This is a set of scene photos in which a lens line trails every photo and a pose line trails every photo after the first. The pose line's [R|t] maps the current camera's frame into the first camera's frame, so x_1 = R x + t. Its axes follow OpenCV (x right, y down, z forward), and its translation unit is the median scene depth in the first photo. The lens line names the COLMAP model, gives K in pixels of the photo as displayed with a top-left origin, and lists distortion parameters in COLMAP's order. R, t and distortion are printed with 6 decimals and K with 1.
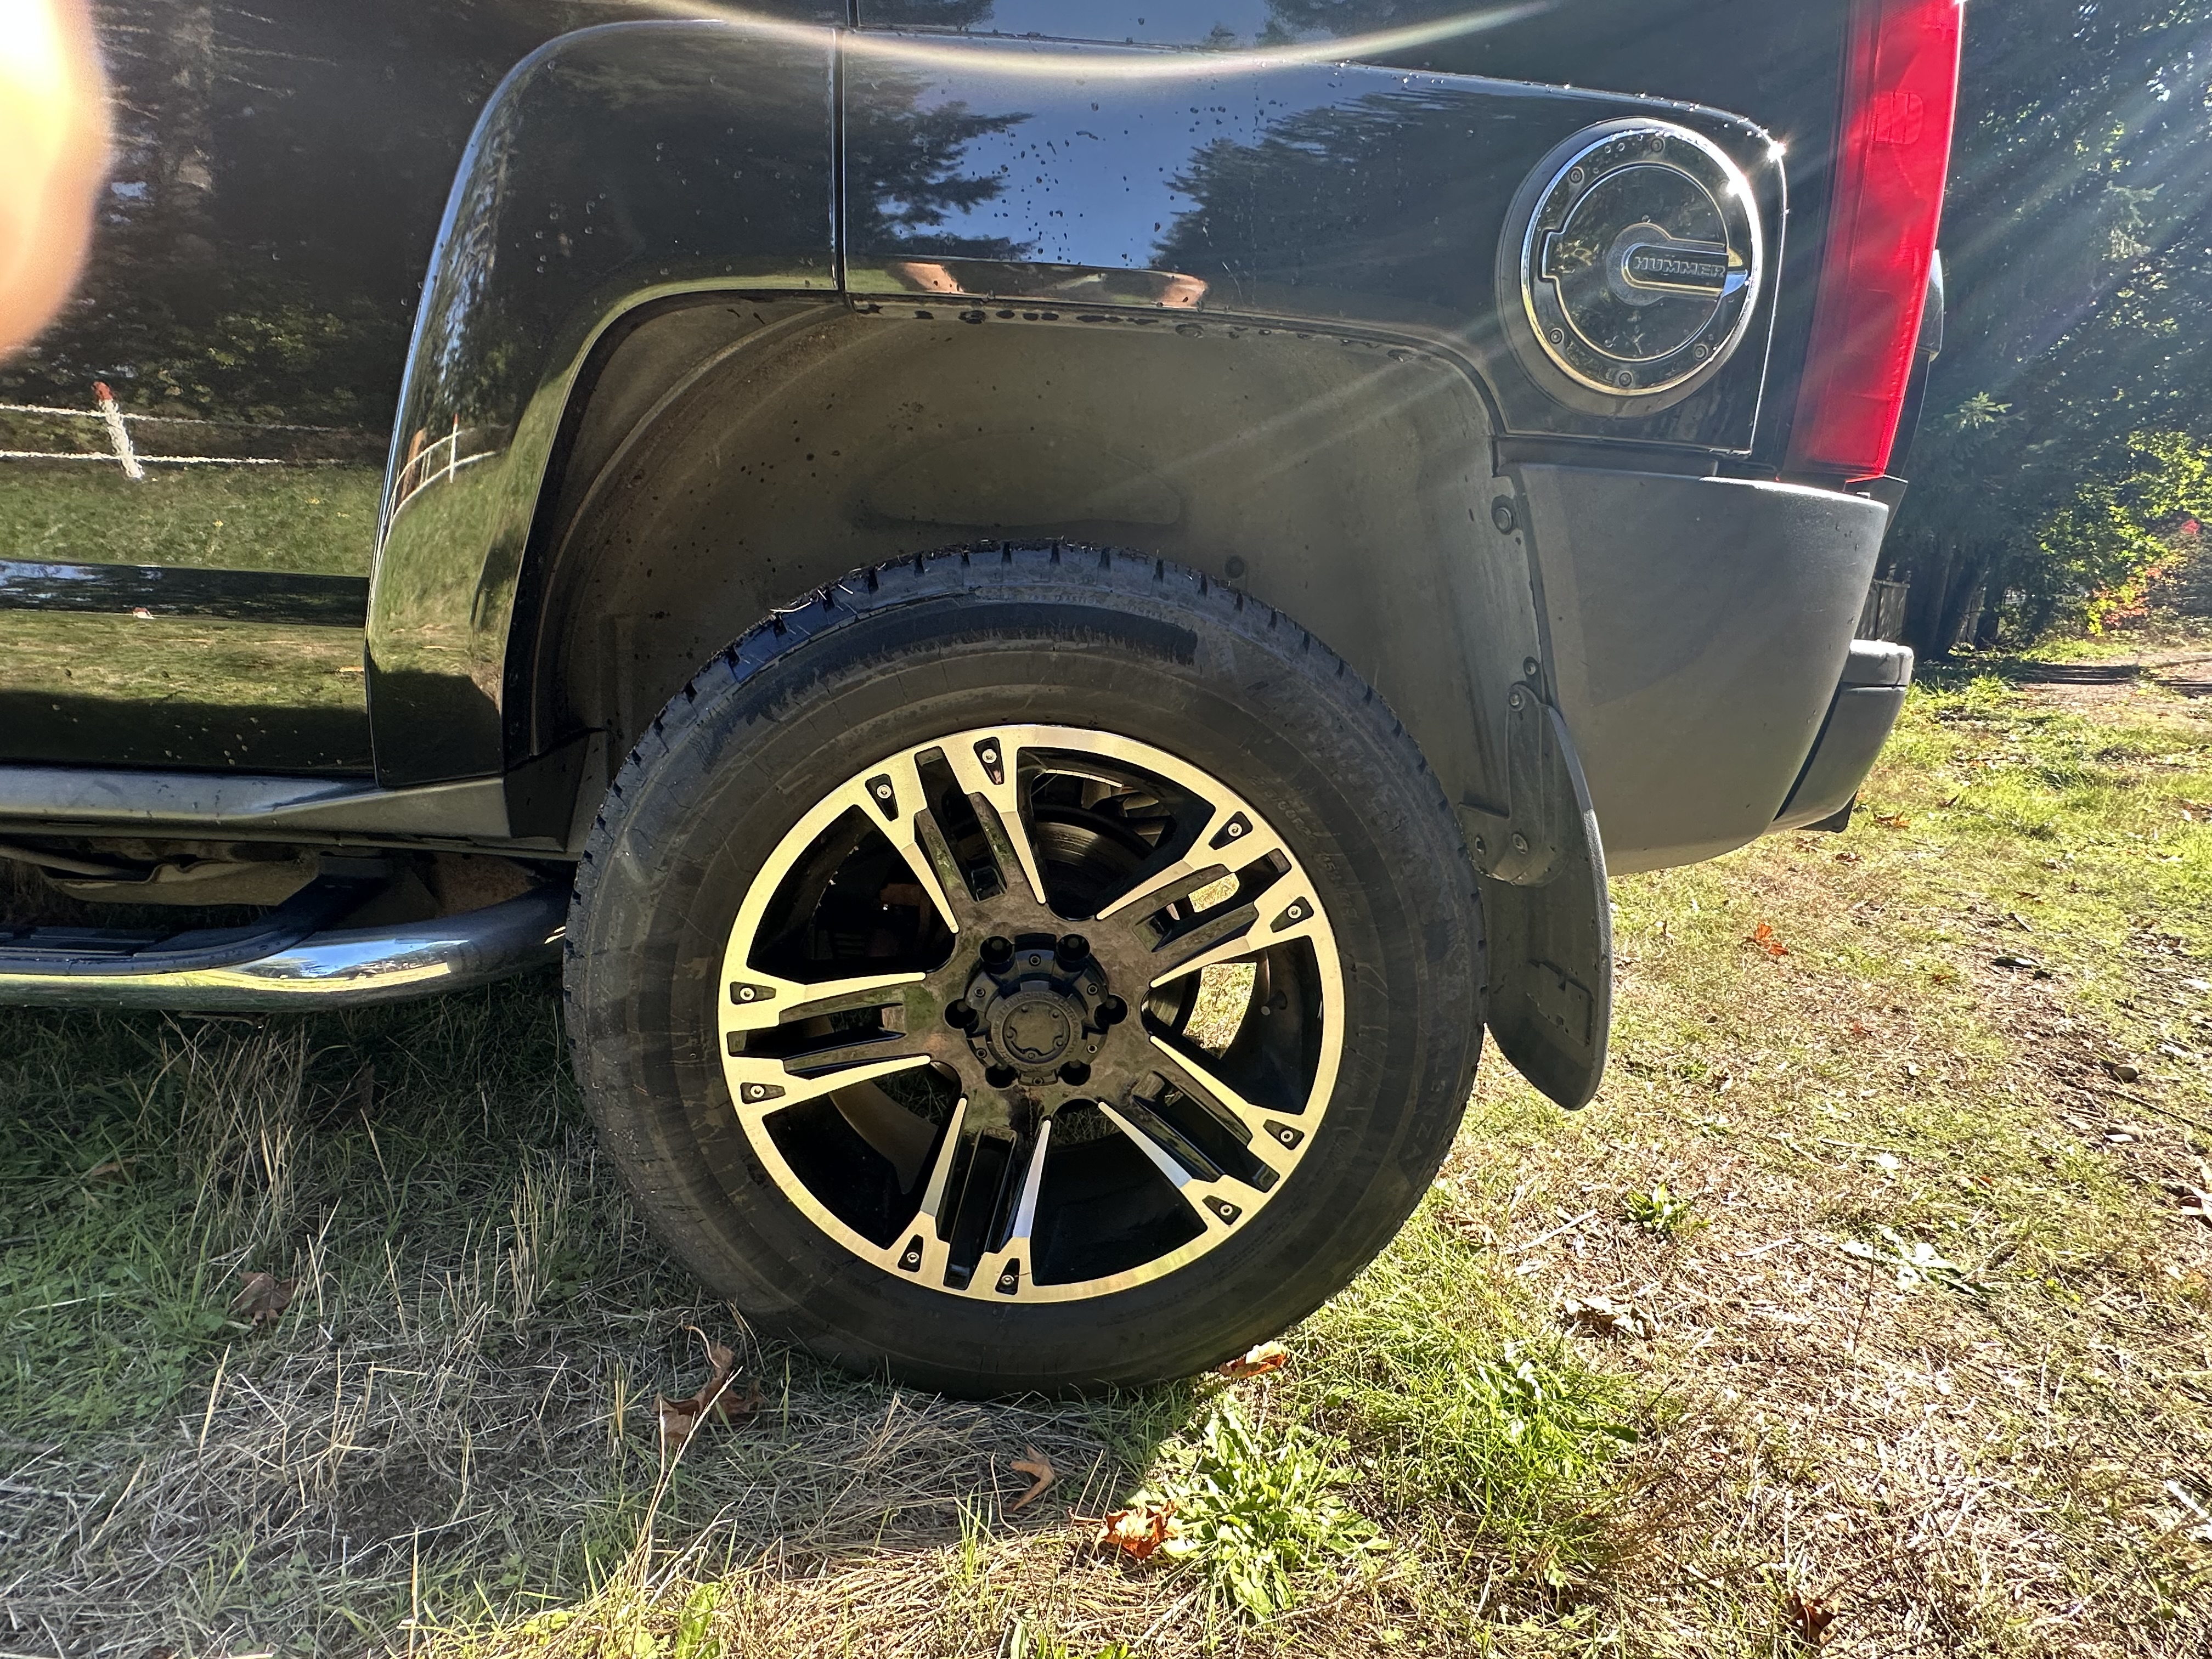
lens RADIAL K [[1041.5, 0, 1106.6], [0, 1041.5, 822.9], [0, 0, 1]] dist [-0.003031, -0.001535]
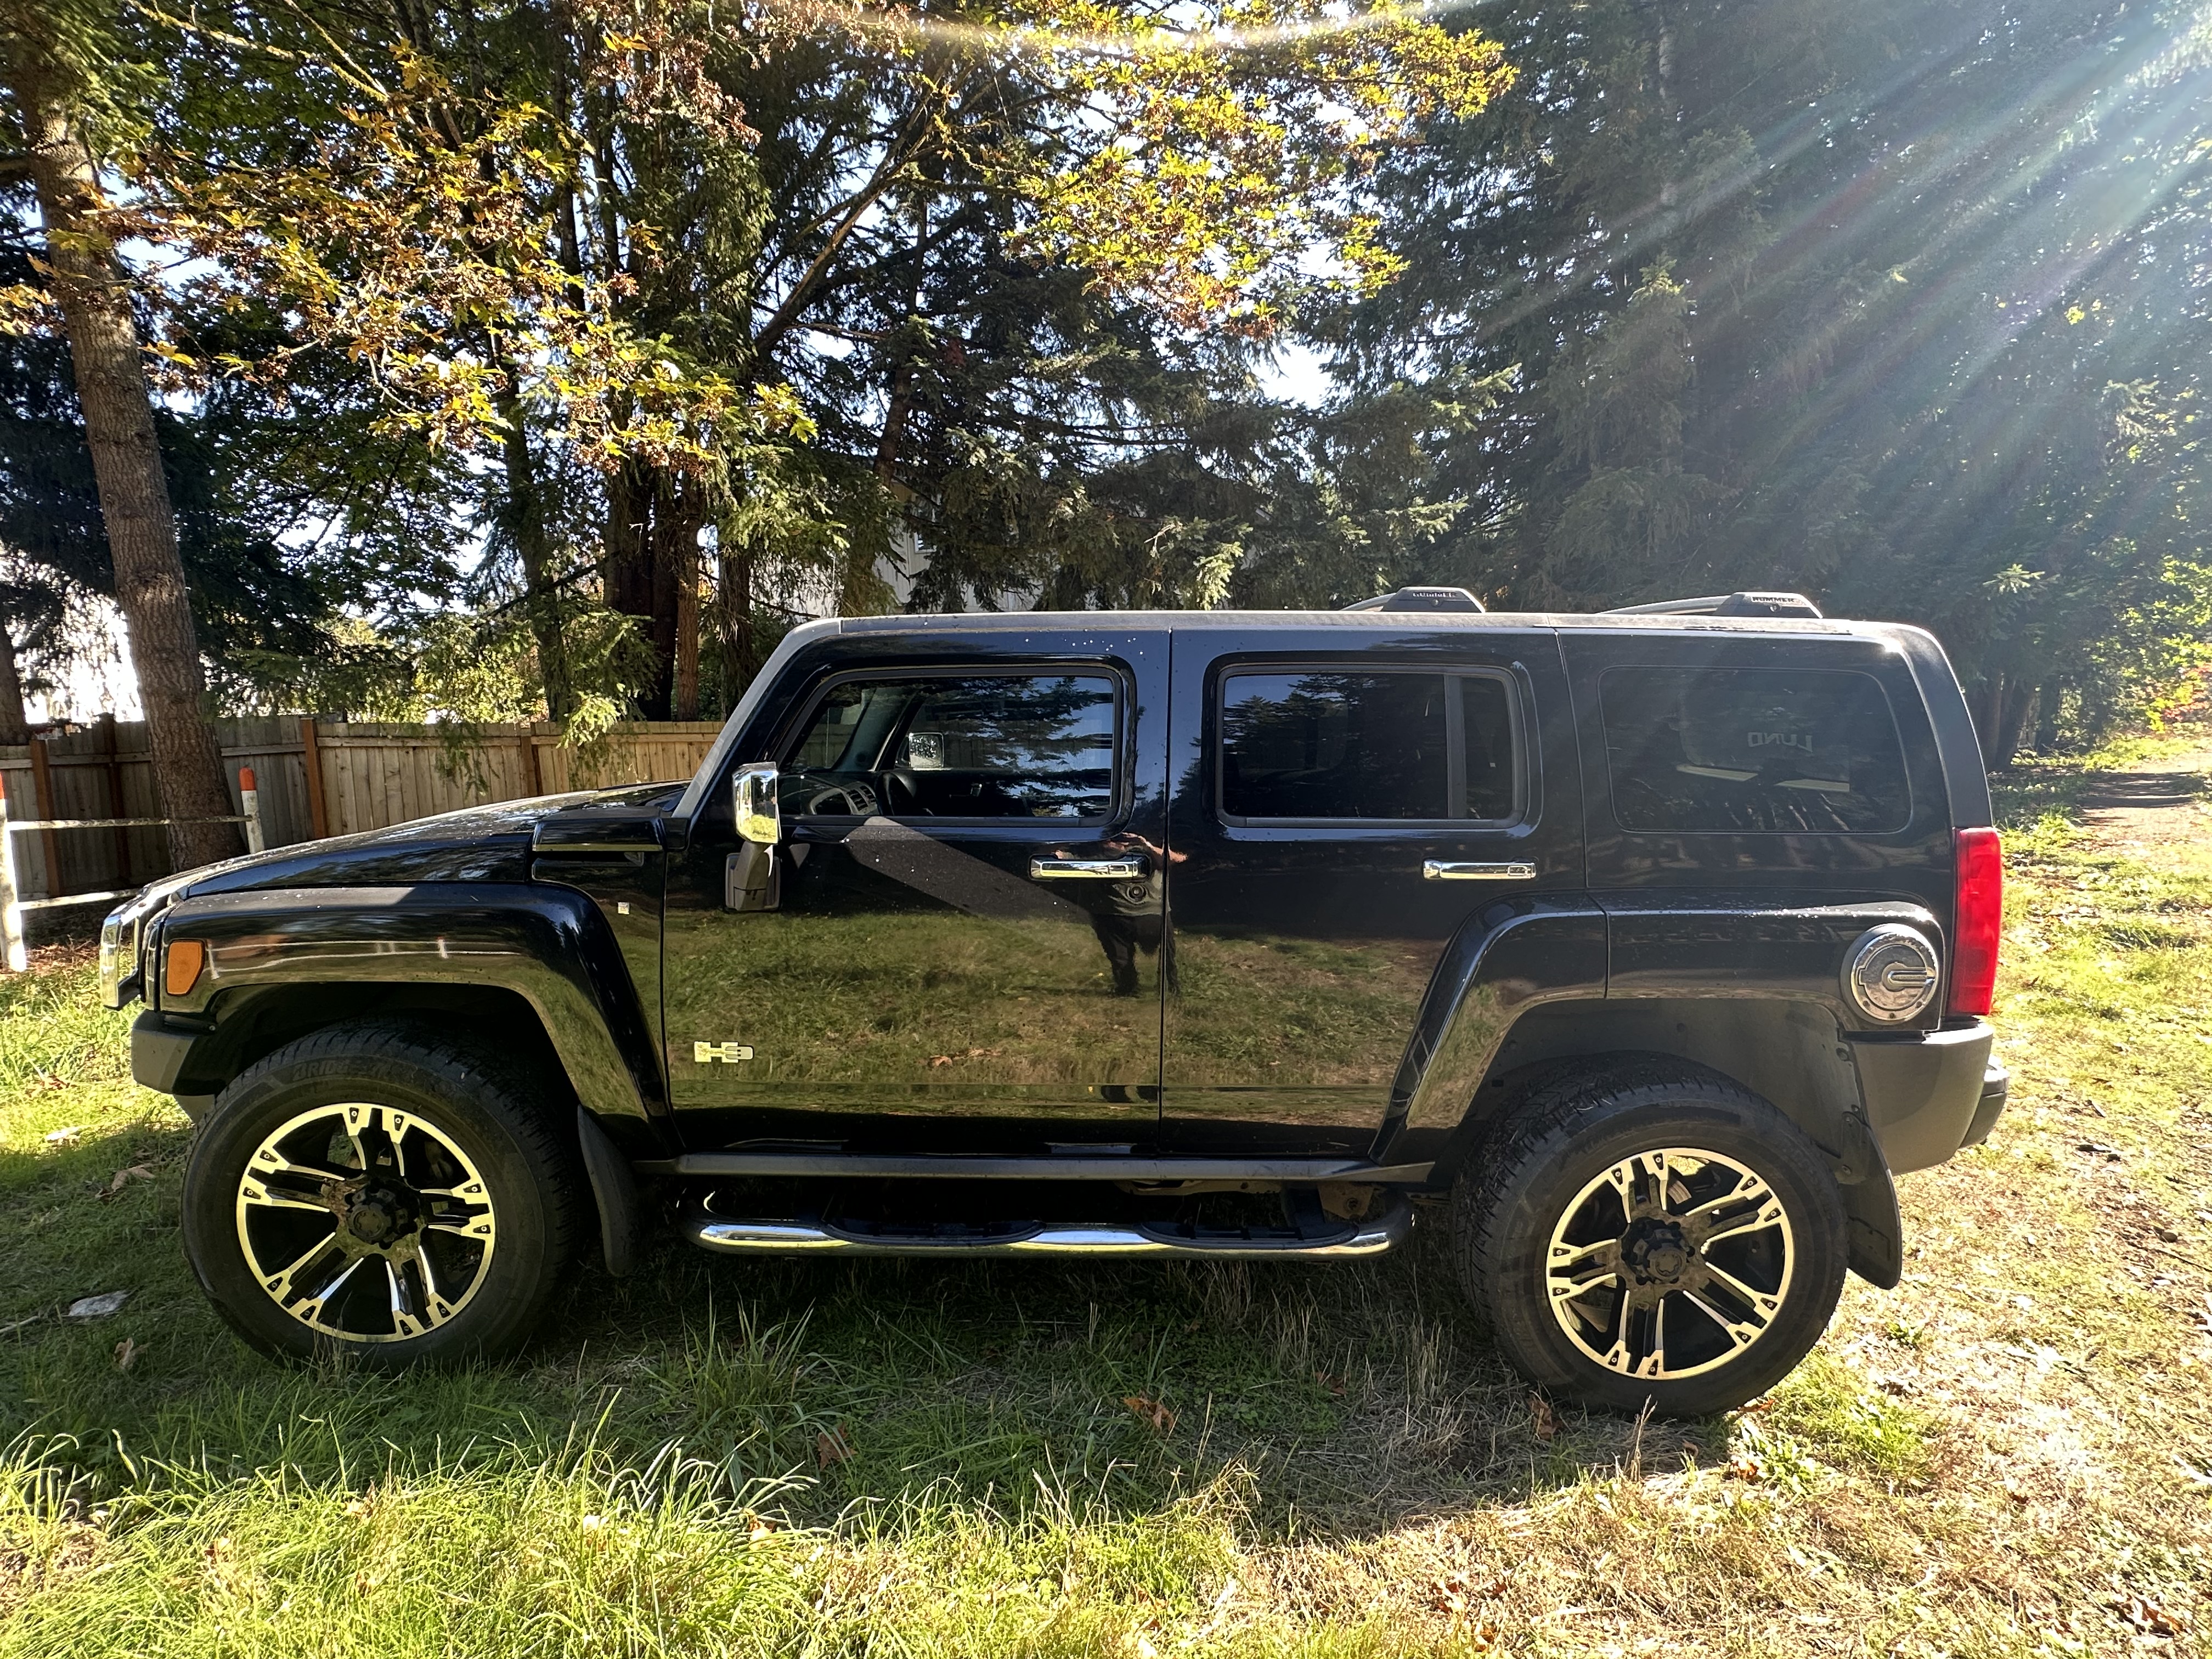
lens RADIAL K [[1034.6, 0, 1112.9], [0, 1034.6, 821.6], [0, 0, 1]] dist [-0.001468, -0.000693]
pose [[0.998424, -0.038297, -0.041011, -0.863836], [0.033752, 0.993760, -0.106309, -0.436580], [0.044826, 0.104757, 0.993487, -1.124159]]
